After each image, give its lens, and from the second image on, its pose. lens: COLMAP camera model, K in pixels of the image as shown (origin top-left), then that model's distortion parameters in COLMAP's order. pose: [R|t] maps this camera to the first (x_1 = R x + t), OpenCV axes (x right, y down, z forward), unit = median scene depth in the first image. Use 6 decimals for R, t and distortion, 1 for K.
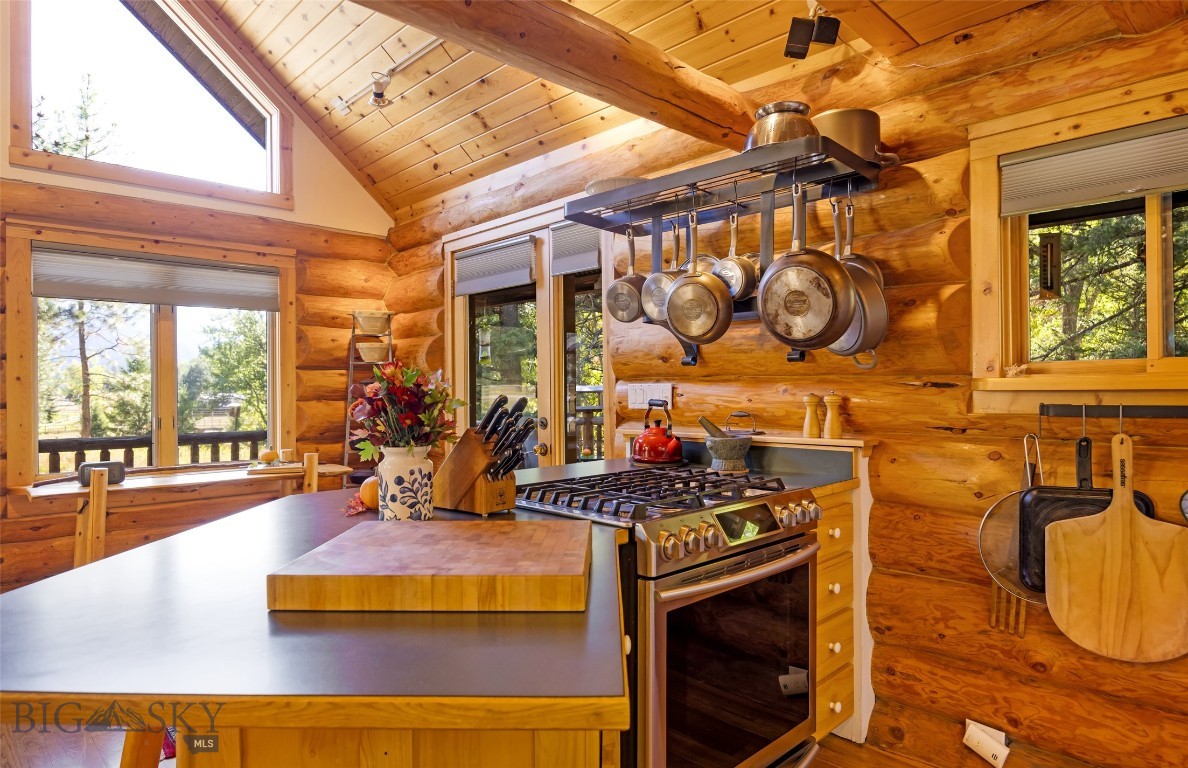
lens RADIAL K [[691.7, 0, 584.3], [0, 691.7, 390.5], [0, 0, 1]] dist [-0.005772, -0.001298]
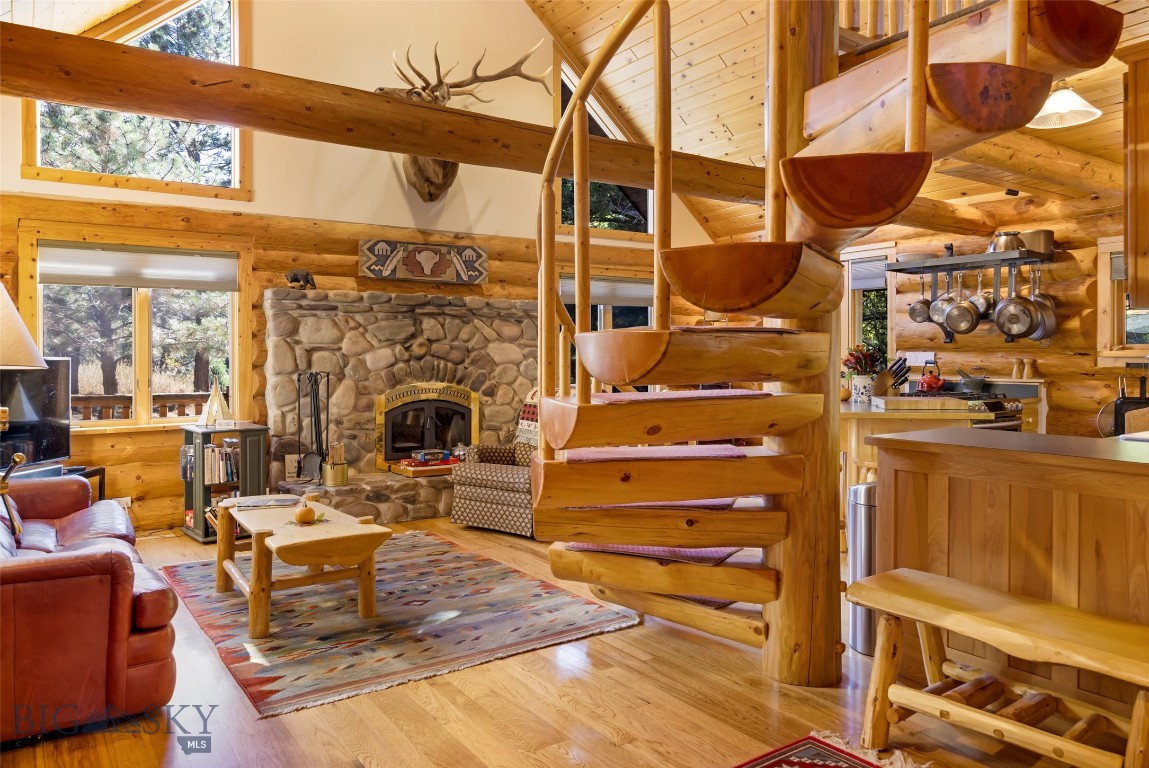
lens RADIAL K [[797.6, 0, 563.1], [0, 797.6, 366.1], [0, 0, 1]] dist [-0.008818, 0.006441]
pose [[0.986393, 0.008547, -0.164181, -0.680718], [-0.006631, 0.999903, 0.012213, 0.009886], [0.164269, -0.010958, 0.986355, -1.726944]]
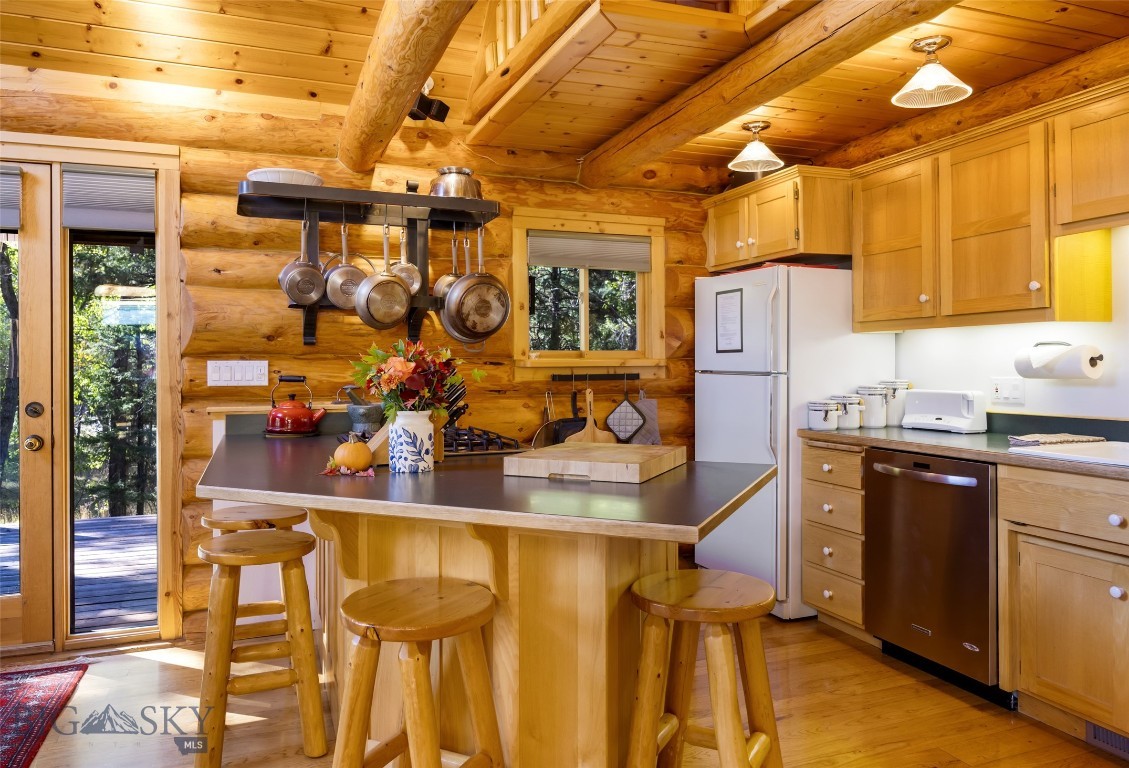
lens RADIAL K [[783.7, 0, 568.2], [0, 783.7, 360.7], [0, 0, 1]] dist [0.005463, -0.000039]
pose [[0.379449, 0.008940, 0.925169, -1.066502], [0.003782, 0.999930, -0.011214, 0.006086], [-0.925205, 0.007755, 0.379389, 0.162539]]
